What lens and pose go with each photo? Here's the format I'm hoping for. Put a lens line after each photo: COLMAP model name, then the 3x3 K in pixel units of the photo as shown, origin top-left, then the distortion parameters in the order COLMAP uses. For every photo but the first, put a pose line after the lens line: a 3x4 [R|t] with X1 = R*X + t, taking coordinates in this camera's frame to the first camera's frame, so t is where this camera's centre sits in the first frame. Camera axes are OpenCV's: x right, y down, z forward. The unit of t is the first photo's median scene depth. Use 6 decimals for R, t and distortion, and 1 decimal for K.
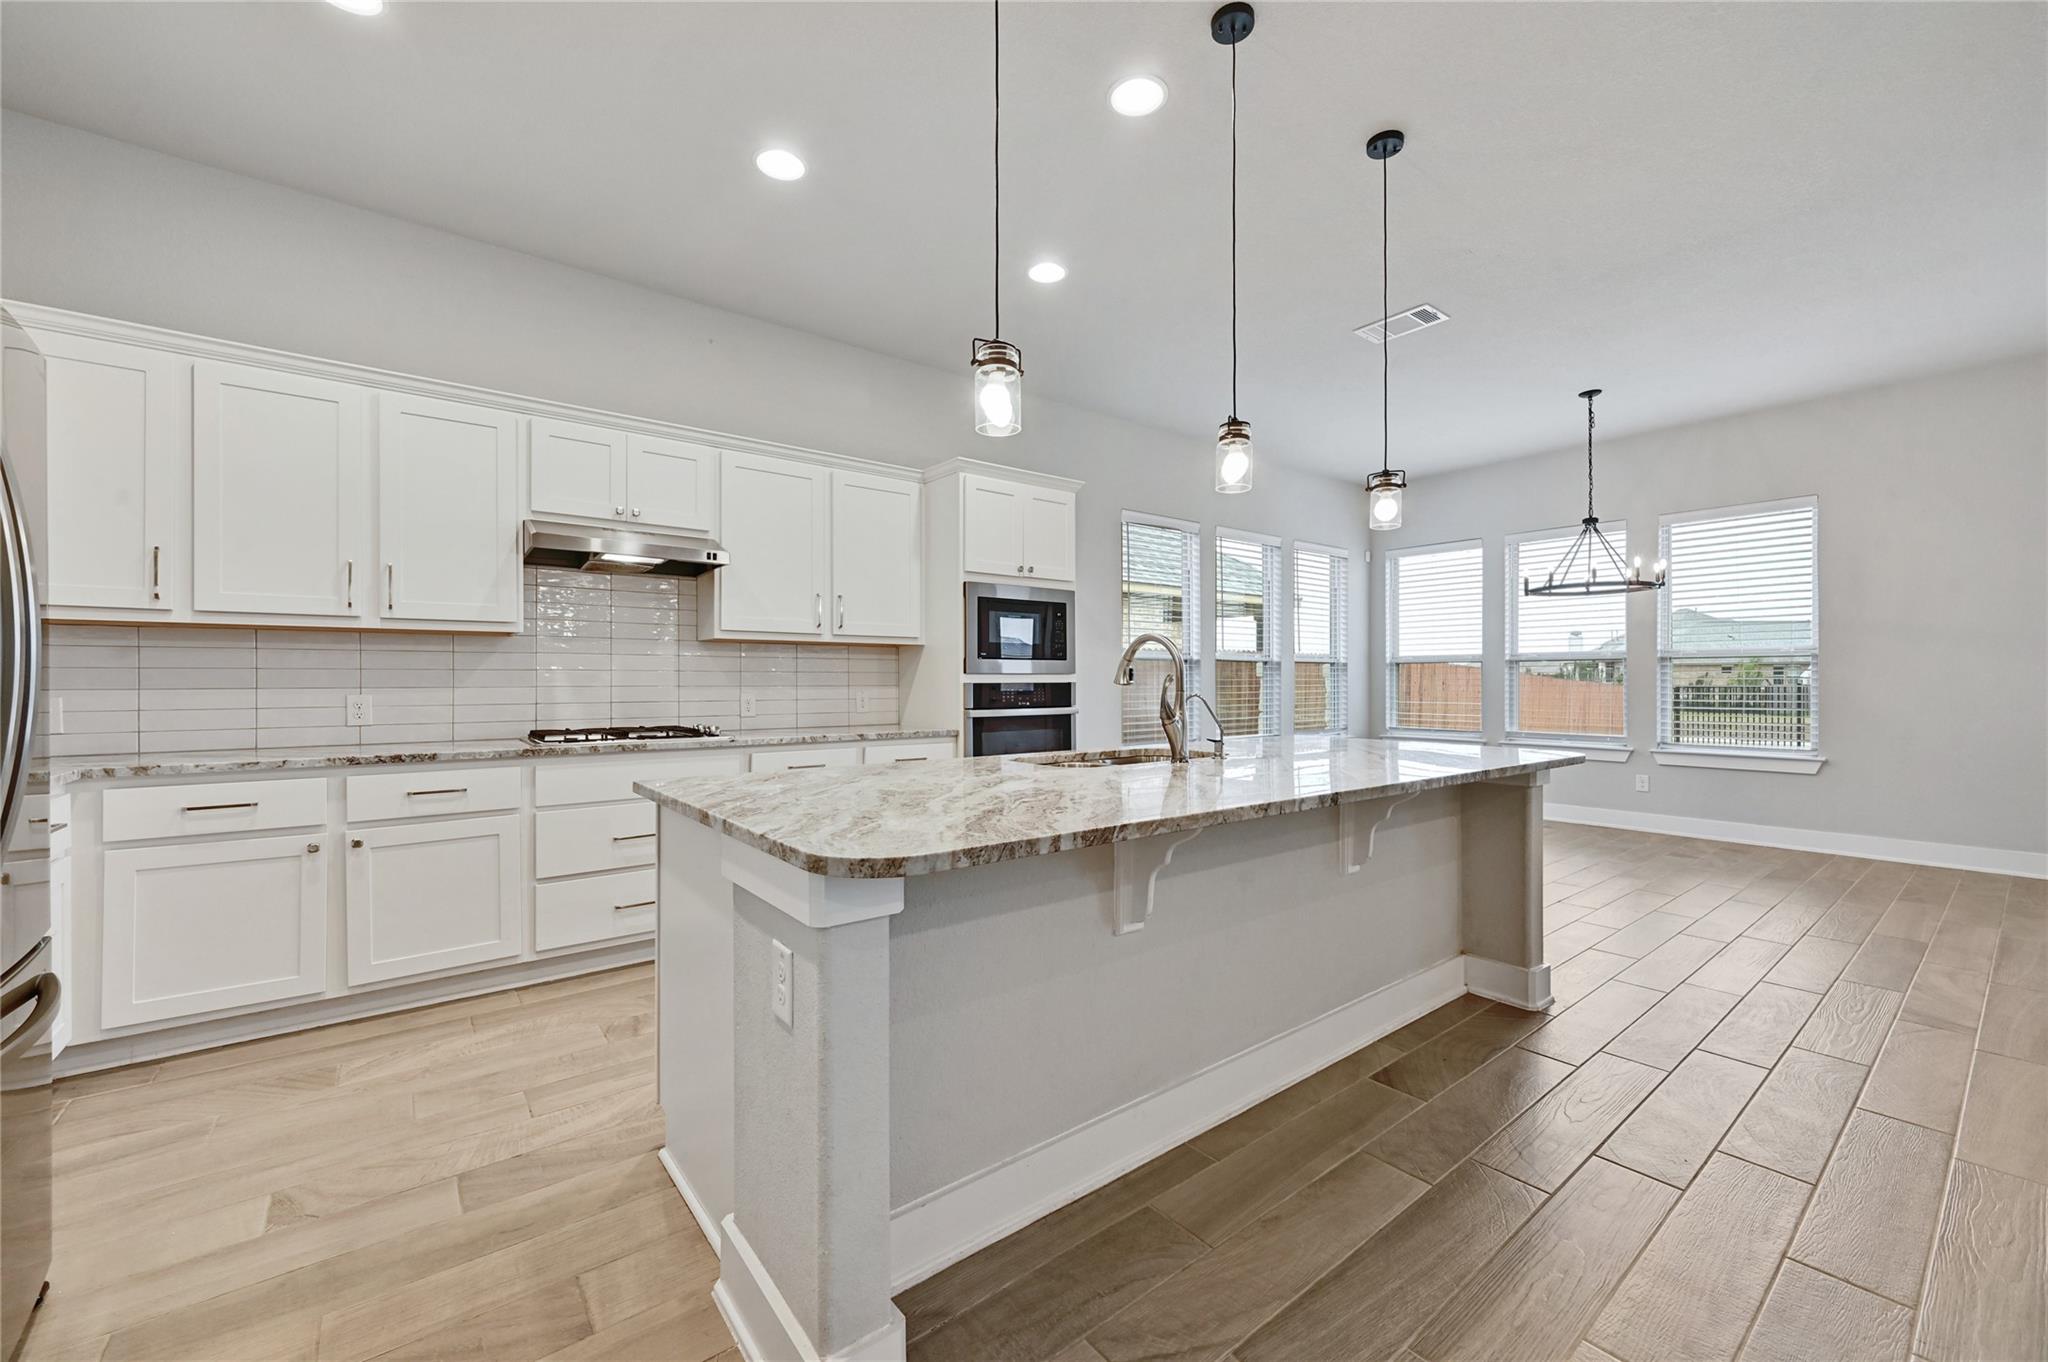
lens RADIAL K [[809.3, 0, 1029.6], [0, 809.3, 681.4], [0, 0, 1]] dist [-0.000229, -0.000810]
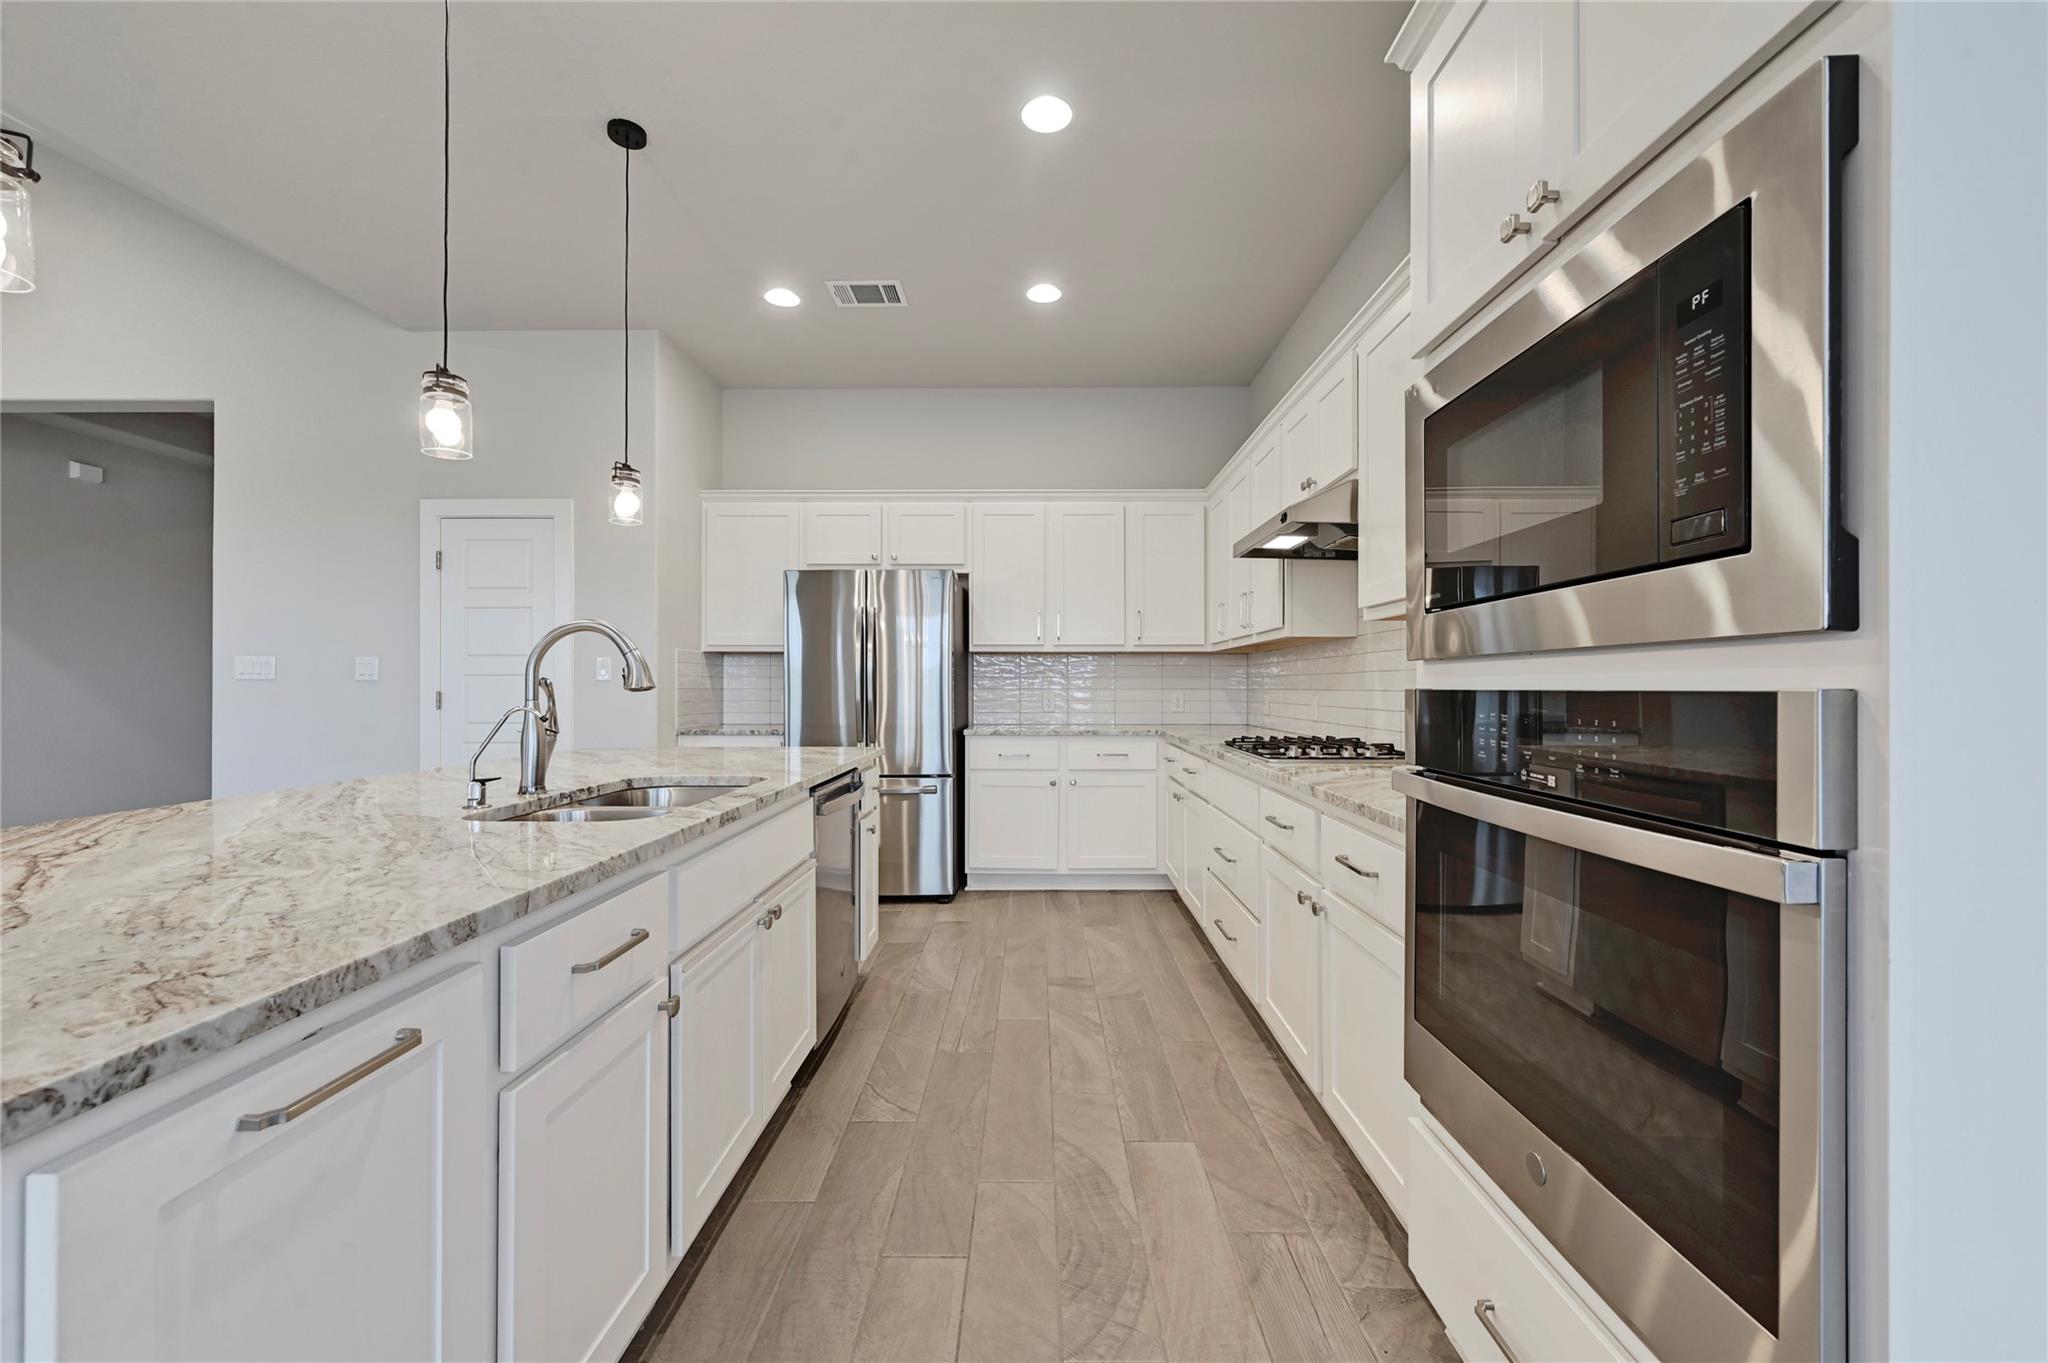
lens RADIAL K [[809.3, 0, 1029.6], [0, 809.3, 681.9], [0, 0, 1]] dist [-0.000229, -0.000810]
pose [[-0.627399, -0.001045, -0.778697, 0.273775], [0.003372, 0.999986, -0.004058, -0.000088], [0.778691, -0.005172, -0.627387, 1.037735]]
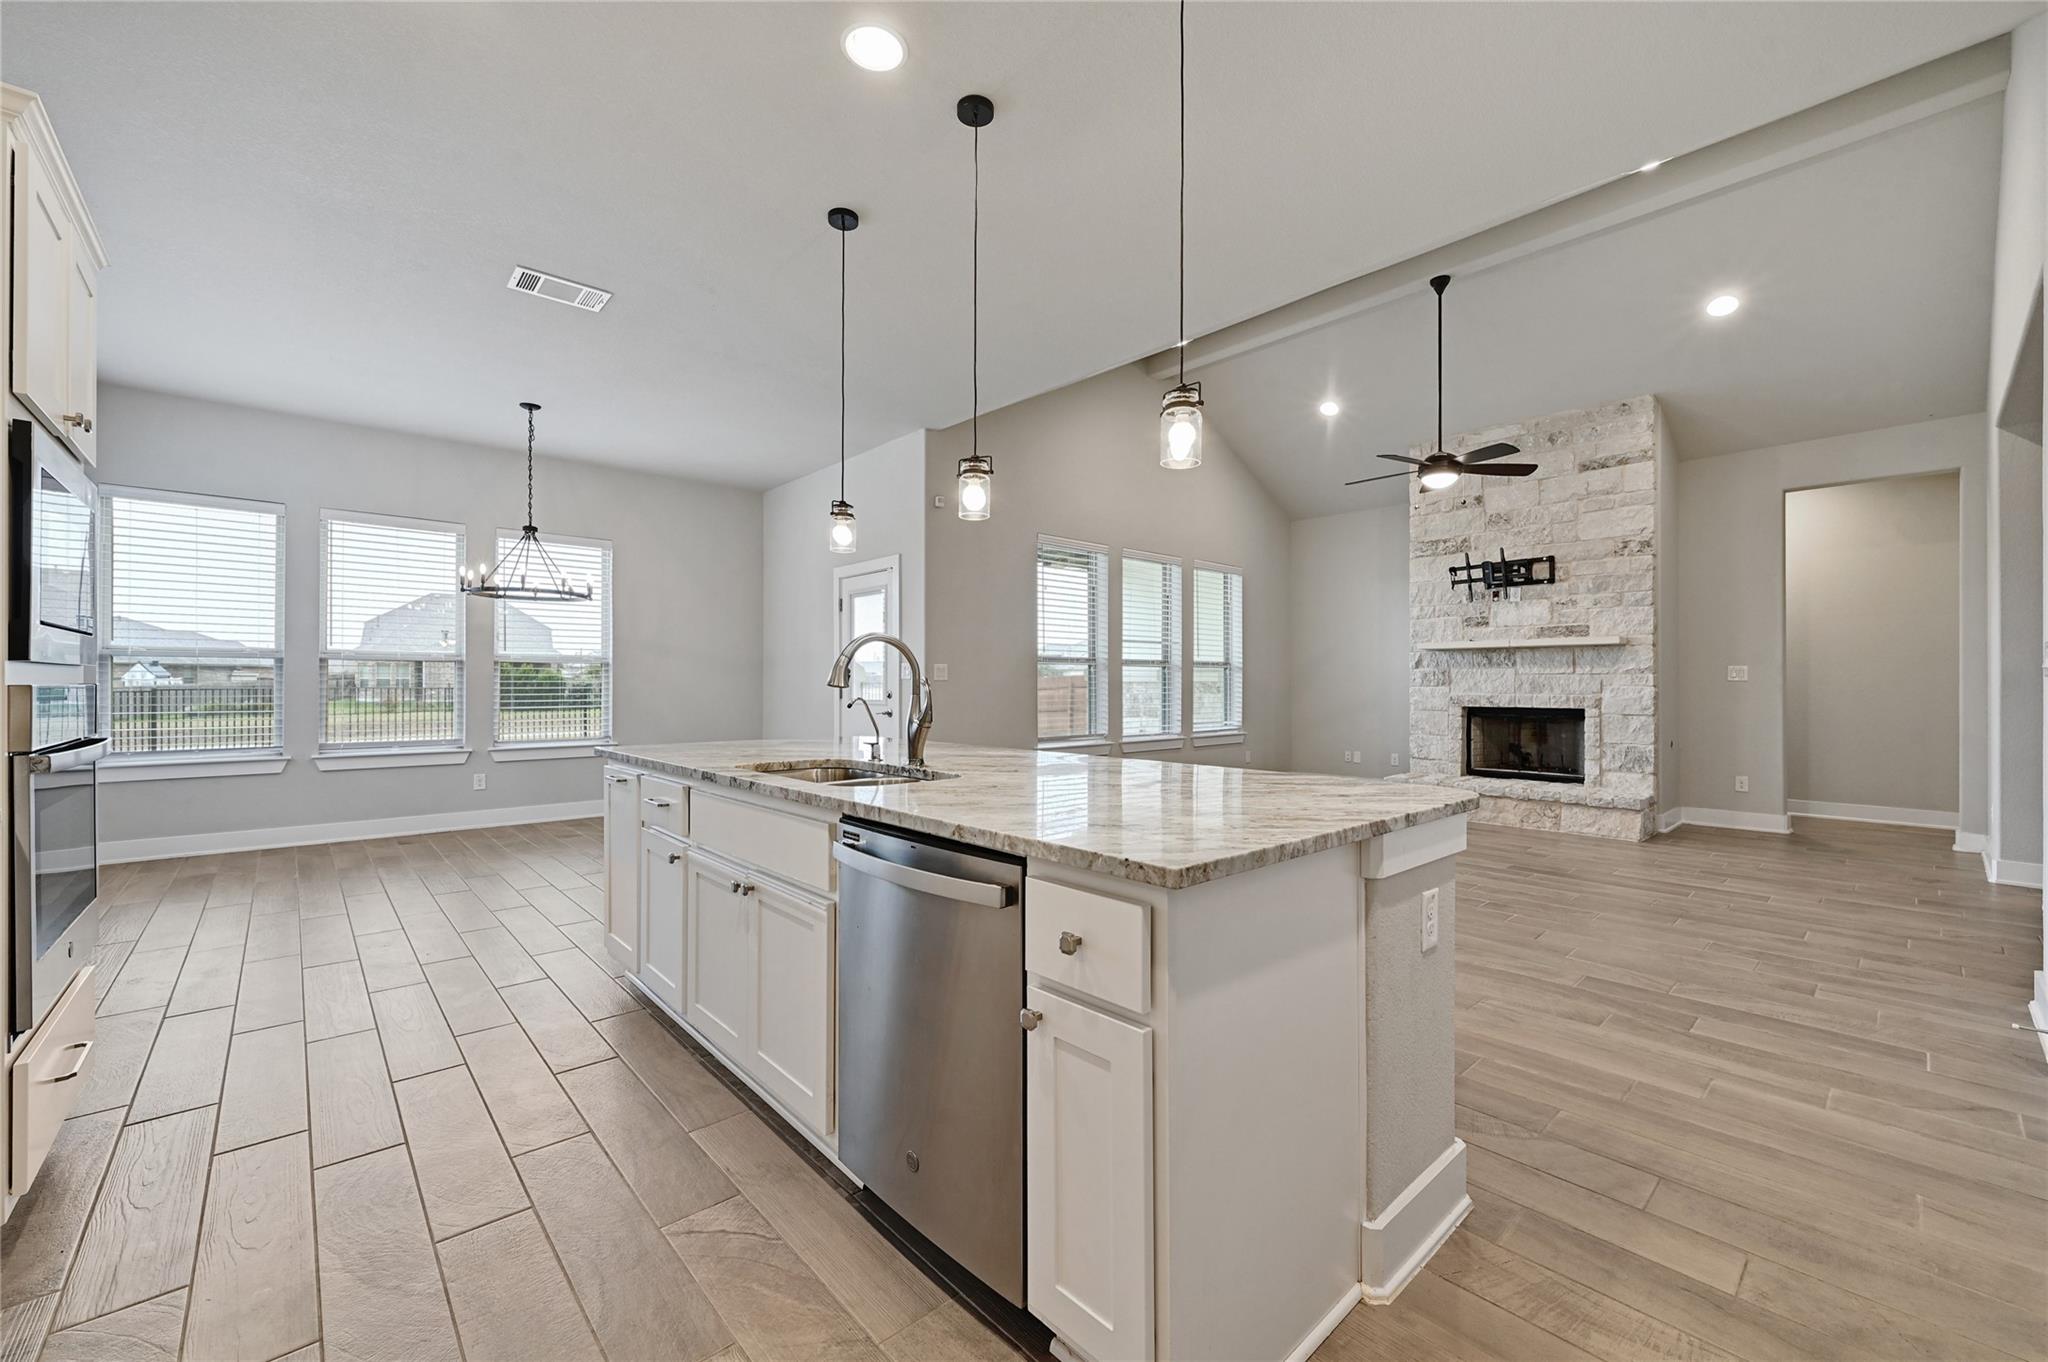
lens RADIAL K [[809.3, 0, 1029.6], [0, 809.3, 681.4], [0, 0, 1]] dist [-0.000229, -0.000810]
pose [[-0.066745, 0.004517, 0.997760, -0.469397], [-0.002180, 0.999987, -0.004673, 0.001205], [-0.997768, -0.002487, -0.066734, 0.522216]]
